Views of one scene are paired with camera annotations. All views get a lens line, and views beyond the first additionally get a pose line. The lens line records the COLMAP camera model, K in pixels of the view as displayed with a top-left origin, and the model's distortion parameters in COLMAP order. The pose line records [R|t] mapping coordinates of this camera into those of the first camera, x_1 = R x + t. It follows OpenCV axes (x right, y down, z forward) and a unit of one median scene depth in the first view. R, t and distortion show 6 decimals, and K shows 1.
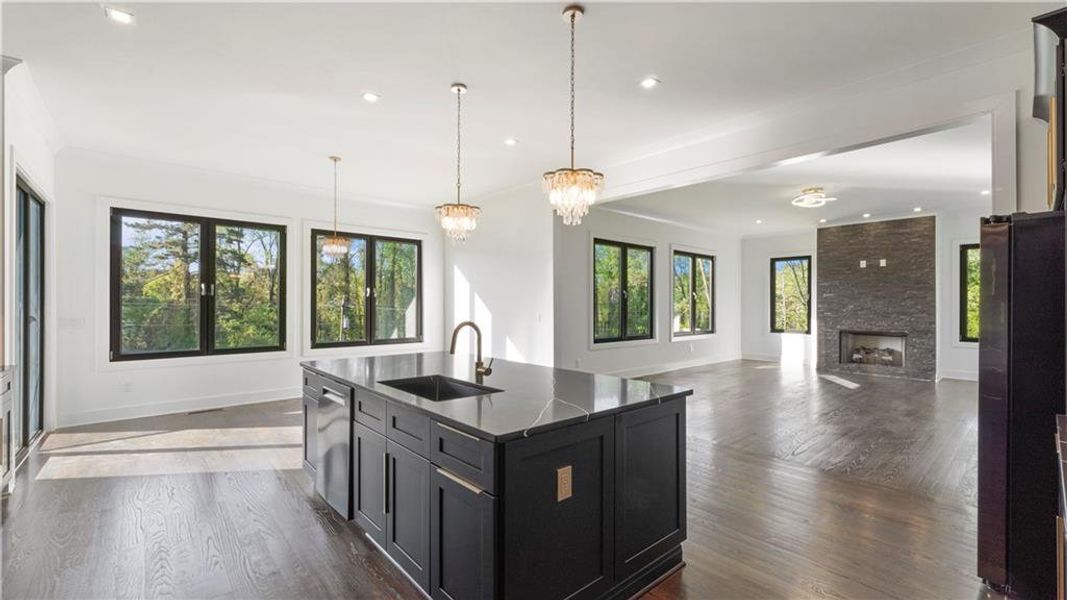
lens RADIAL K [[454.2, 0, 531.8], [0, 454.2, 302.5], [0, 0, 1]] dist [0.015460, 0.000283]
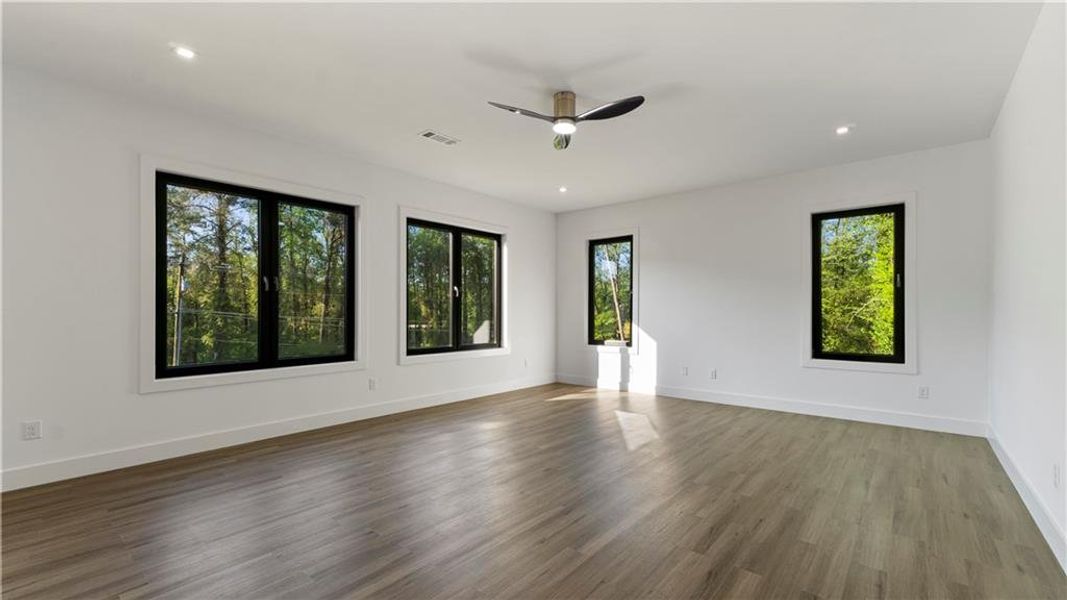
lens RADIAL K [[454.2, 0, 531.6], [0, 454.2, 303.3], [0, 0, 1]] dist [0.015460, 0.000283]
pose [[0.990557, 0.006031, 0.136968, 0.408359], [-0.006013, 0.999982, -0.000547, 0.002634], [-0.136969, -0.000281, 0.990575, 0.372276]]
